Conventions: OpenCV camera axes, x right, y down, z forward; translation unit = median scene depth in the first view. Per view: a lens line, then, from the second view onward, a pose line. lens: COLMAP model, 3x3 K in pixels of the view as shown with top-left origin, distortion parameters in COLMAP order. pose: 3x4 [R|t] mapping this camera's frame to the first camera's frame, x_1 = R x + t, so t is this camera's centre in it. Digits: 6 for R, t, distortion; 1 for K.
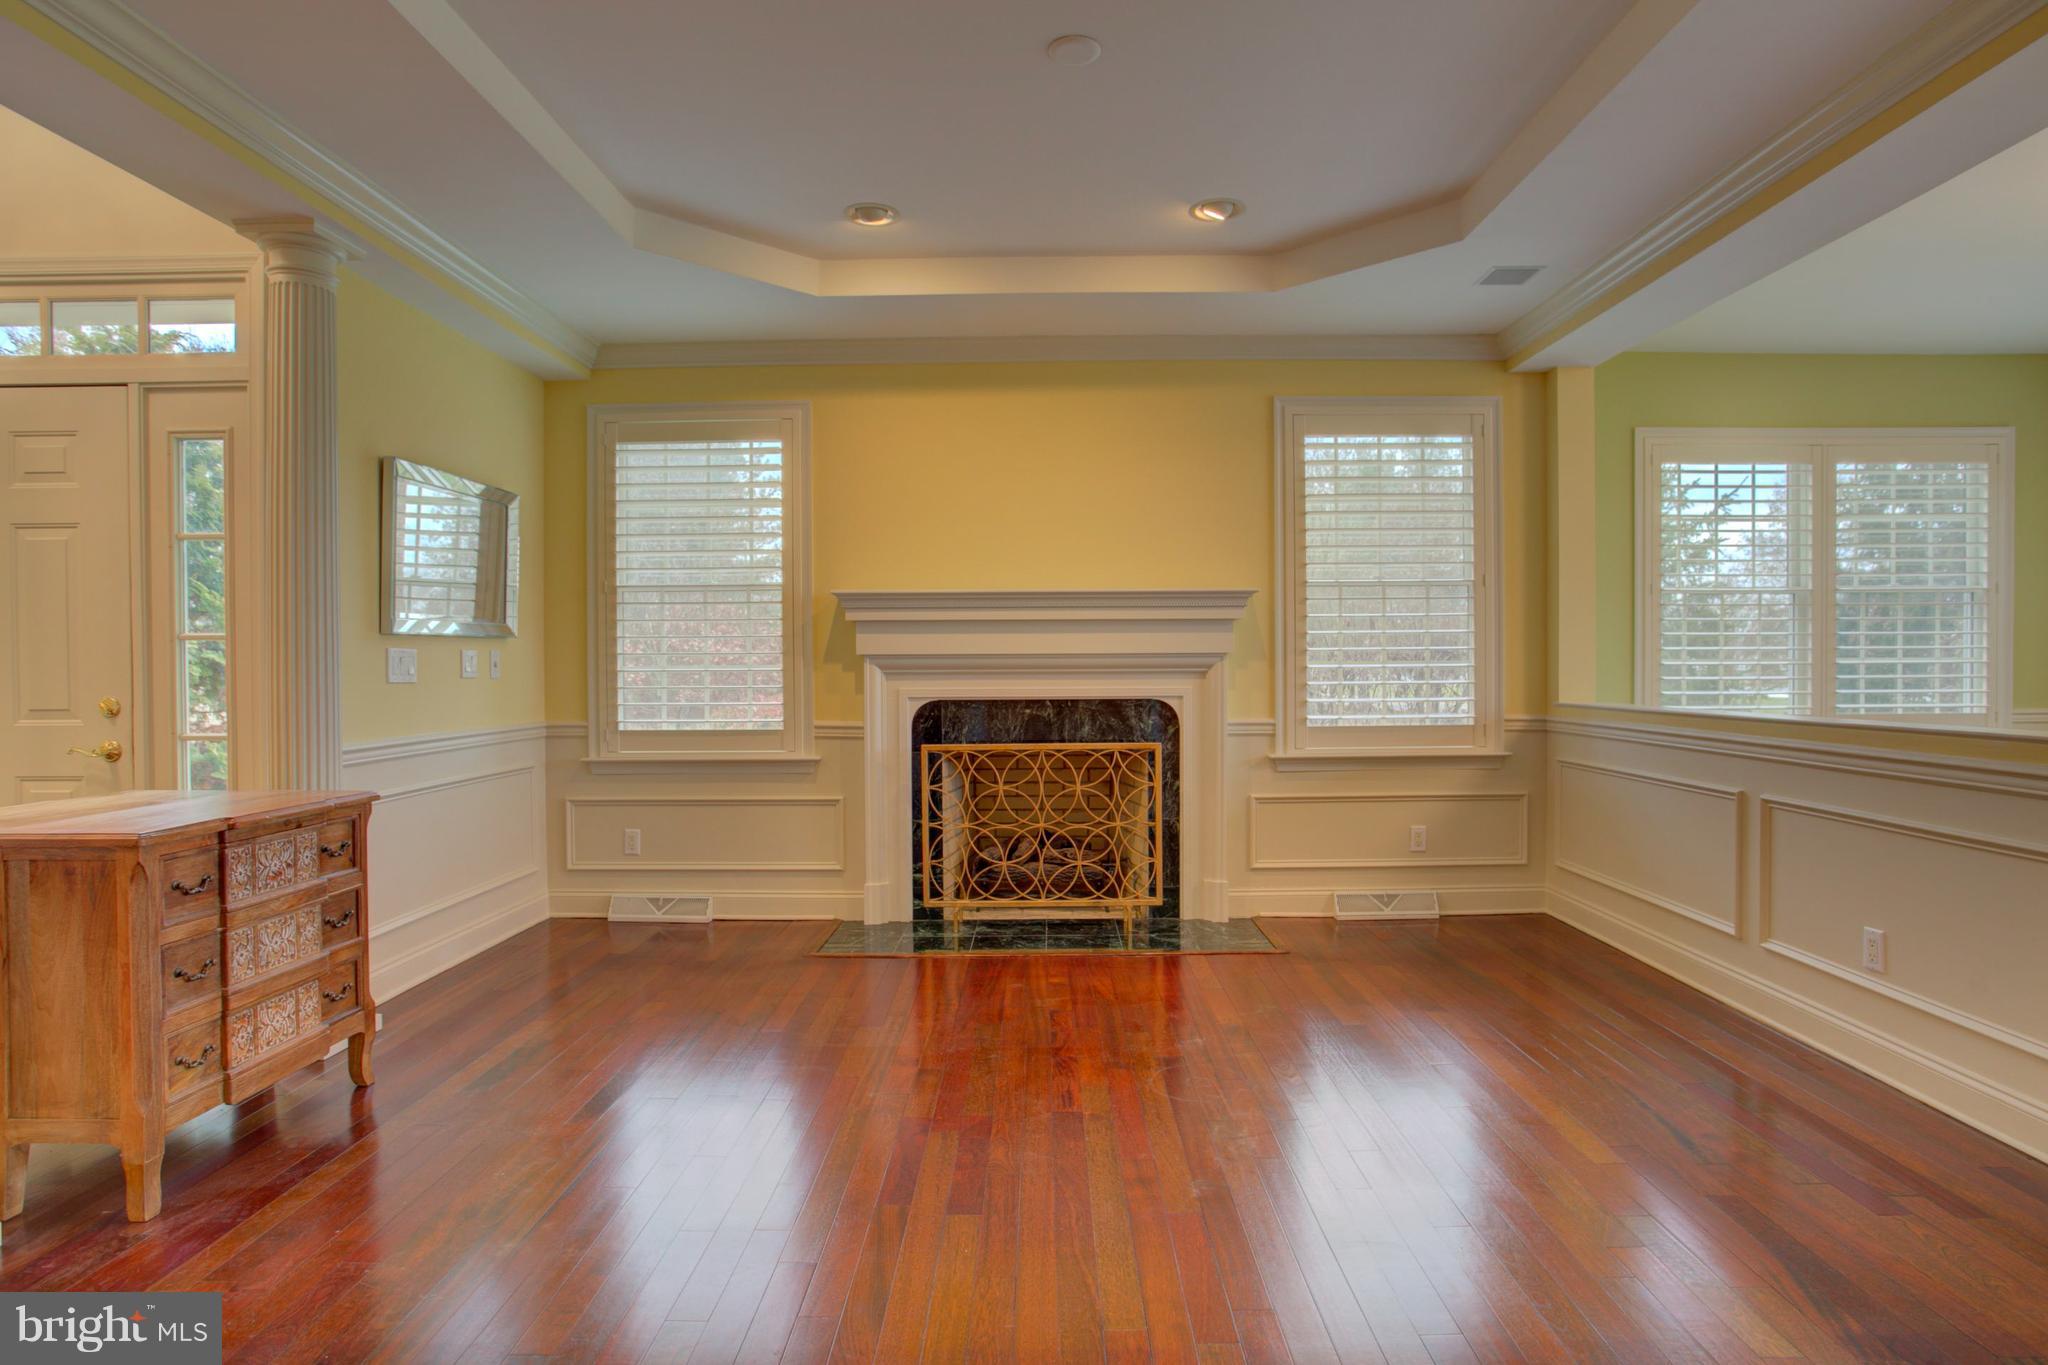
lens RADIAL K [[1097.7, 0, 1024.0], [0, 1097.7, 682.5], [0, 0, 1]] dist [-0.023010, 0.002134]
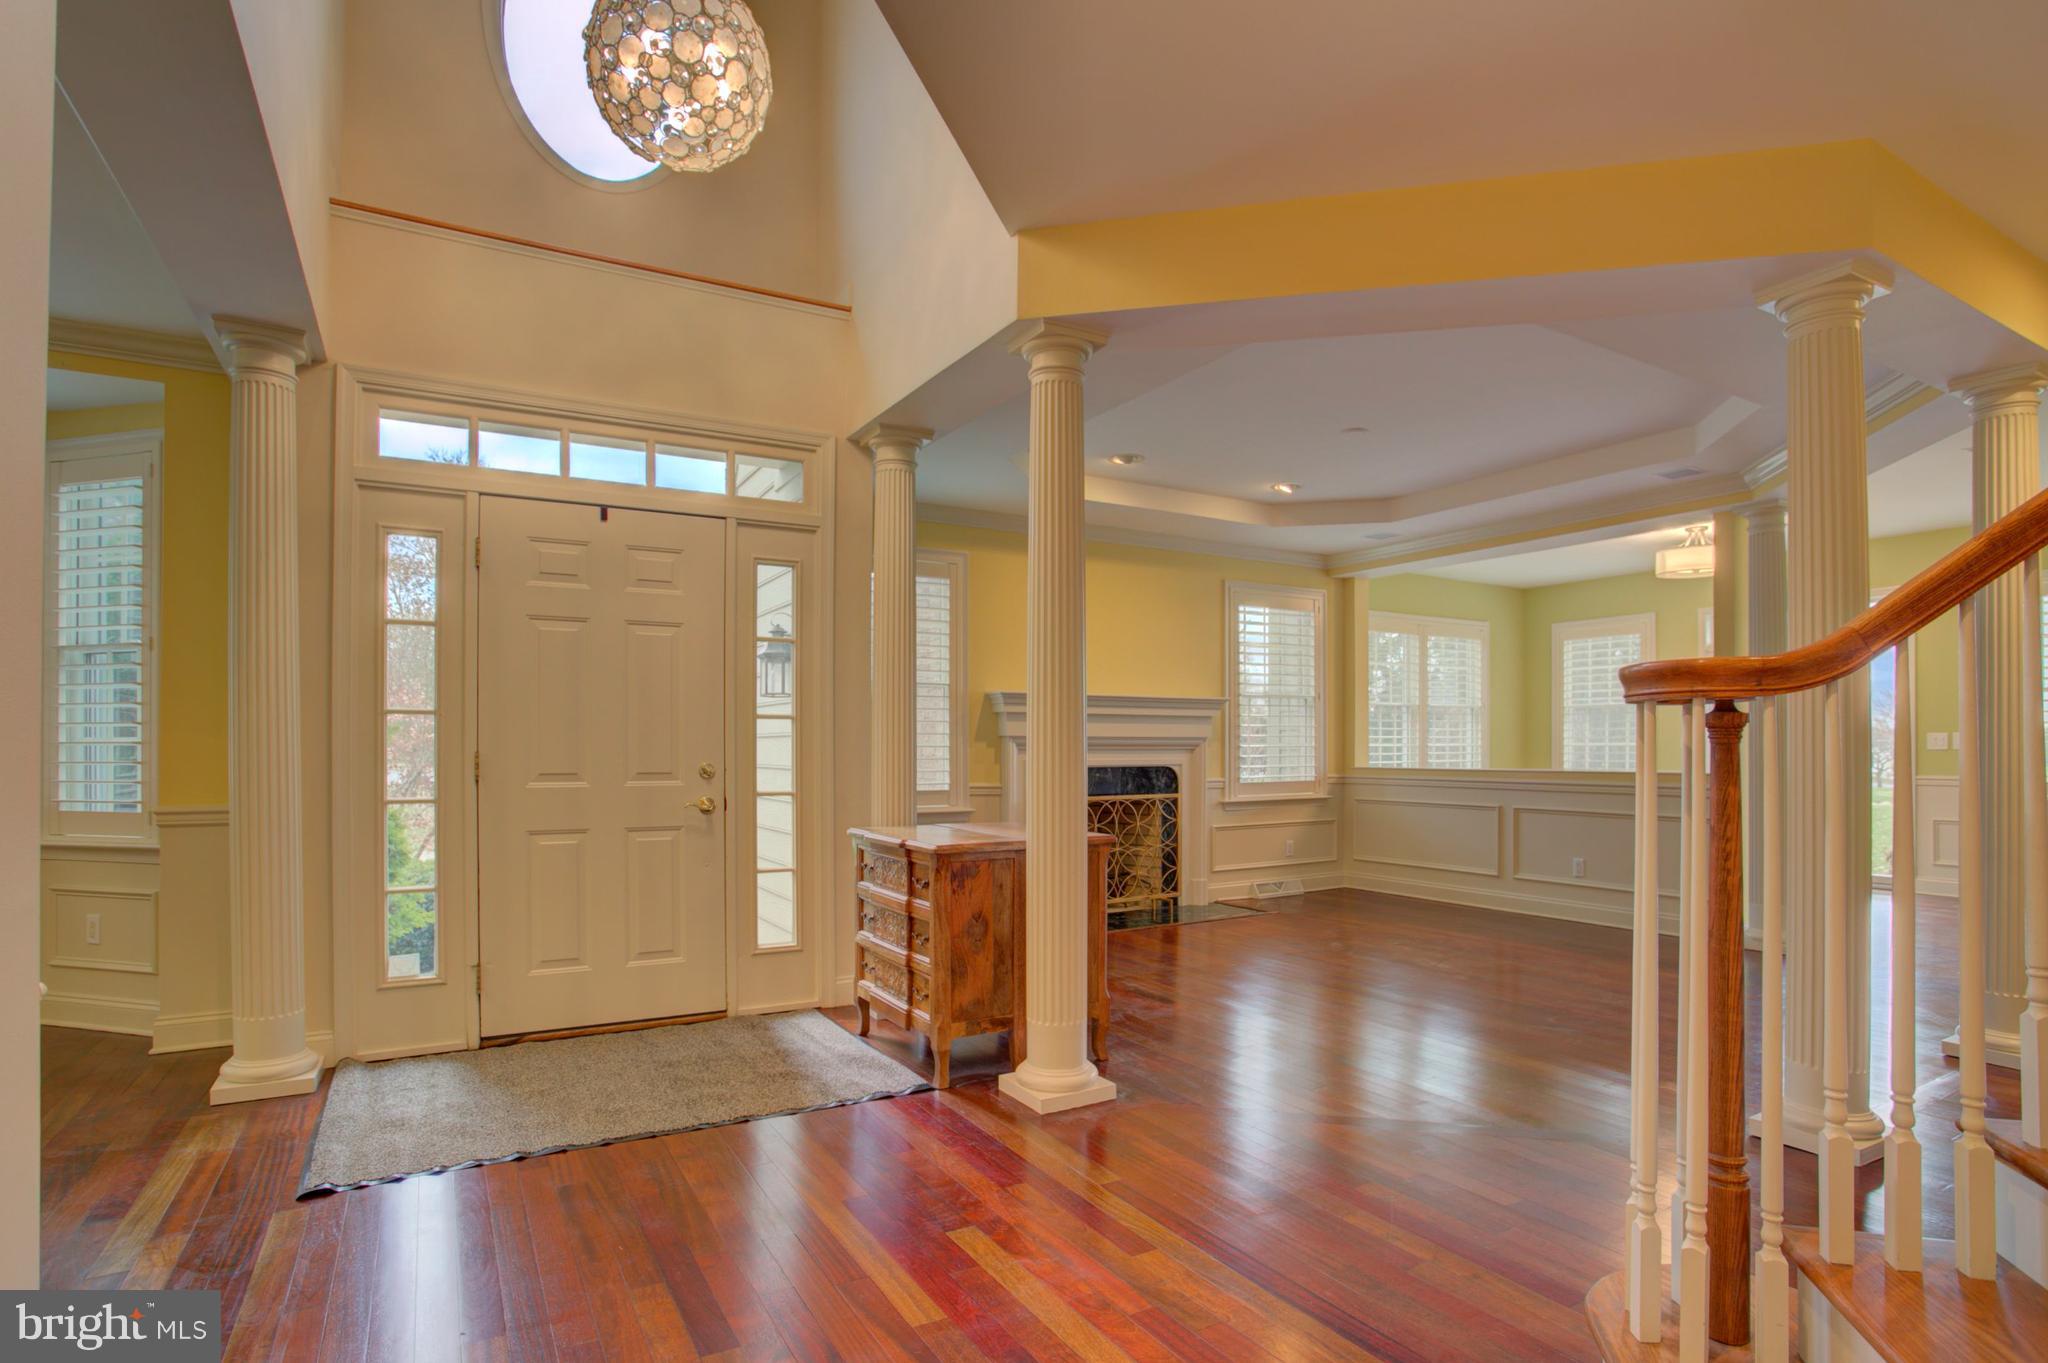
lens RADIAL K [[1018.7, 0, 1020.6], [0, 1018.7, 745.8], [0, 0, 1]] dist [-0.082696, 0.048615]
pose [[0.862571, 0.006693, 0.505891, -0.794437], [0.002710, 0.999837, -0.017849, 0.011301], [-0.505928, 0.016767, 0.862413, -0.142519]]
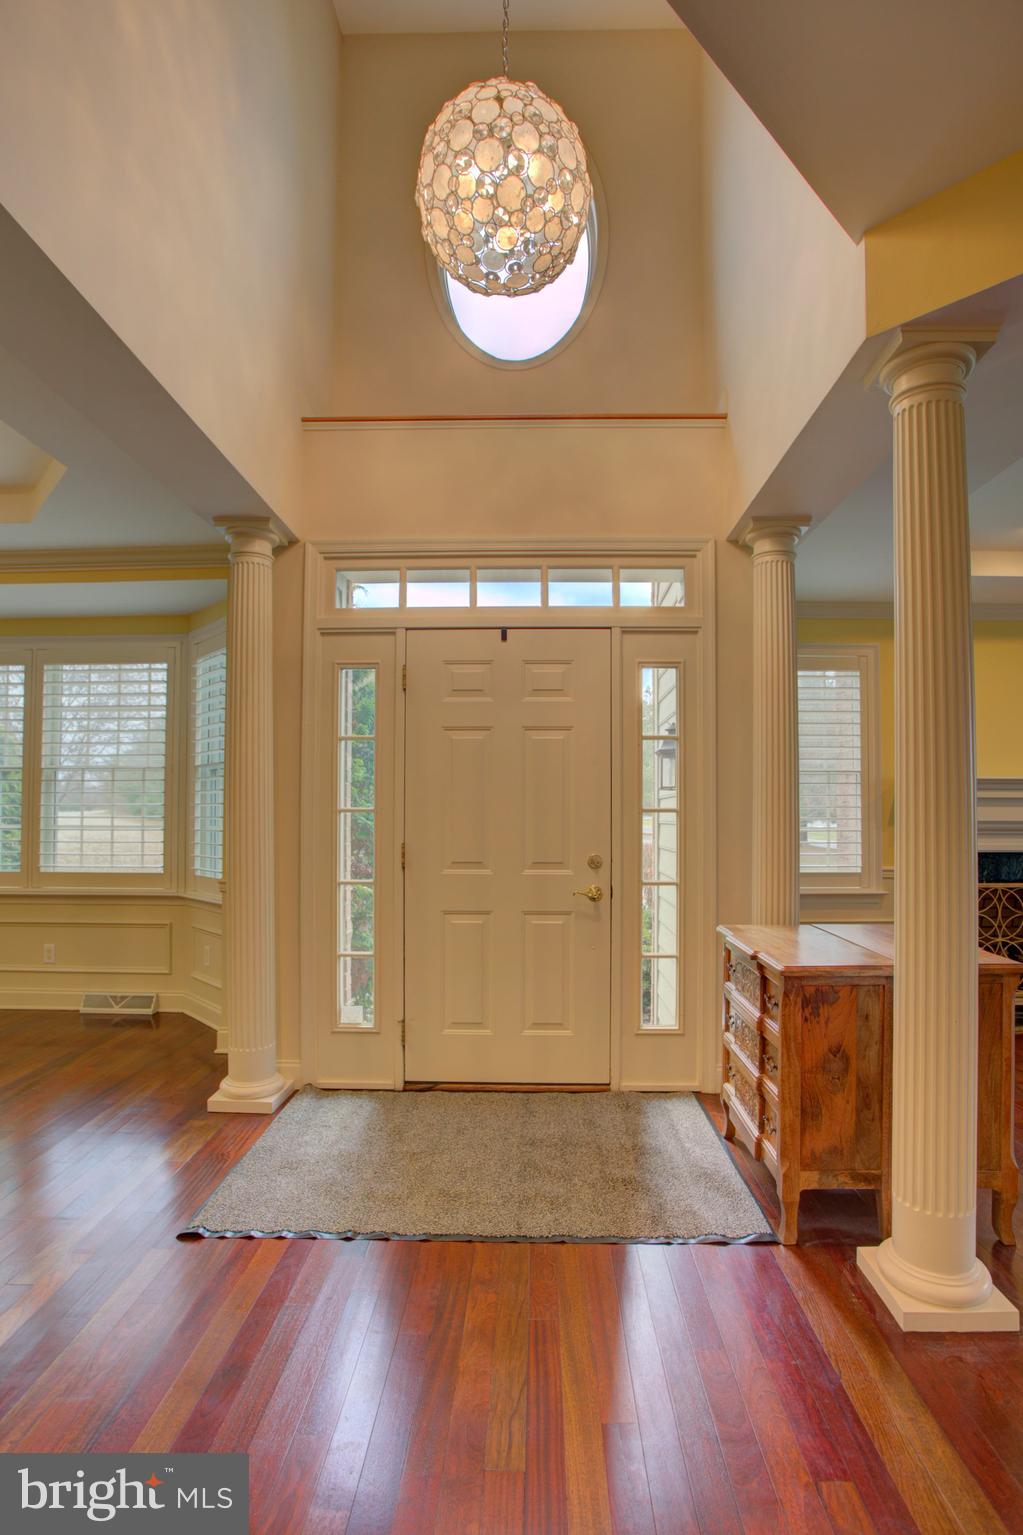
lens RADIAL K [[763.5, 0, 529.9], [0, 763.5, 799.6], [0, 0, 1]] dist [-0.082696, 0.048615]
pose [[0.999969, 0.006313, -0.004782, -0.651209], [-0.006480, 0.999346, -0.035579, -0.014077], [0.004555, 0.035608, 0.999355, 0.021907]]
